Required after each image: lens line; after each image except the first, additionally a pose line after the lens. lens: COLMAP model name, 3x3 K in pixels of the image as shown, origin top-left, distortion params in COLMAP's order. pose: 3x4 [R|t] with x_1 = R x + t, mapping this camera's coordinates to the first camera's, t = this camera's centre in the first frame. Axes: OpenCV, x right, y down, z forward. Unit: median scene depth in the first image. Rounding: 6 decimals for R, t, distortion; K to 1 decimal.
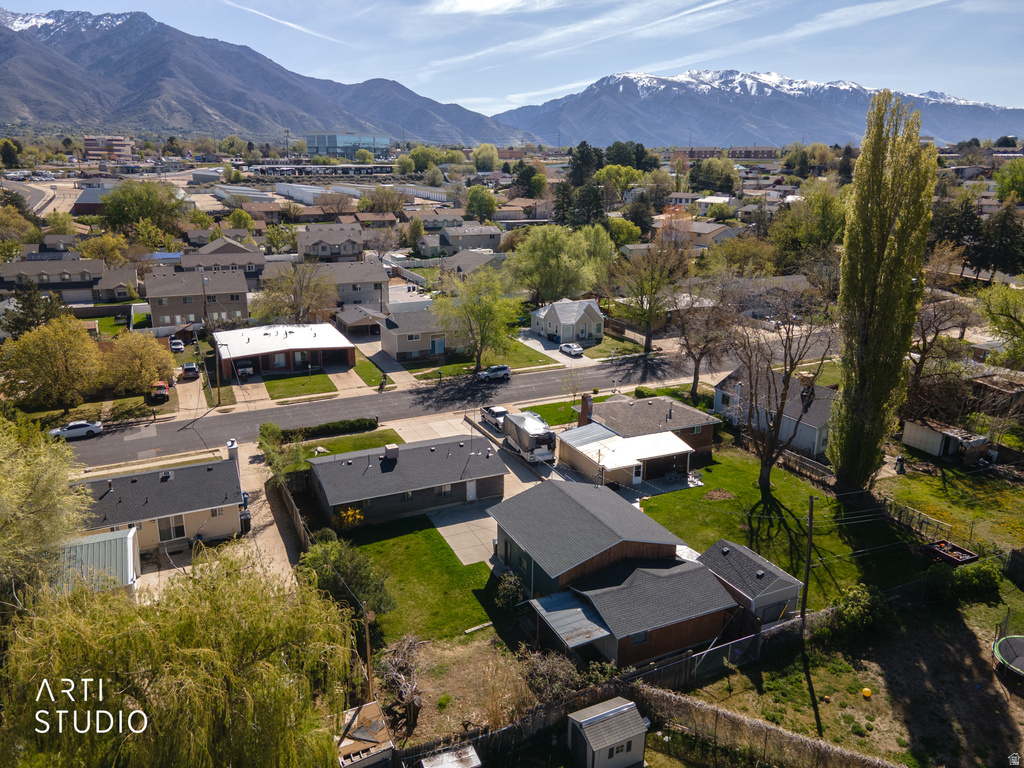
lens RADIAL K [[745.1, 0, 502.4], [0, 745.1, 379.3], [0, 0, 1]] dist [0.030848, 0.023699]
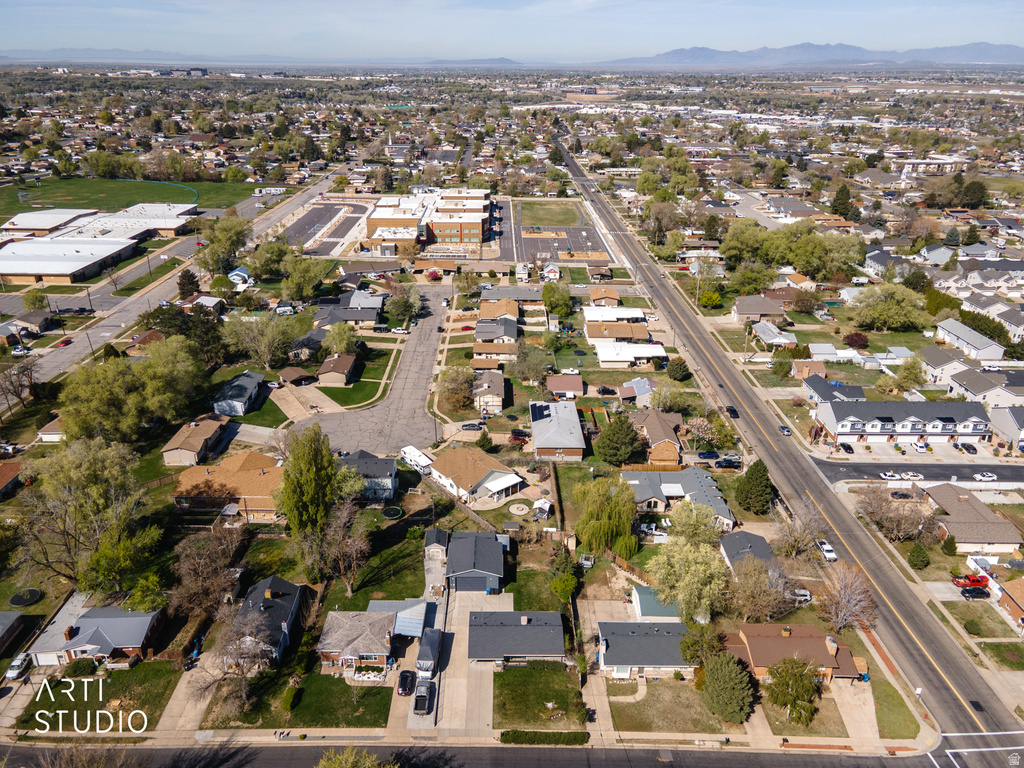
lens RADIAL K [[745.1, 0, 500.0], [0, 745.1, 388.7], [0, 0, 1]] dist [0.030848, 0.023699]
pose [[-0.909384, -0.175640, 0.377056, -0.123671], [0.109763, 0.773020, 0.624813, -0.273531], [-0.401214, 0.609582, -0.683694, 0.342464]]
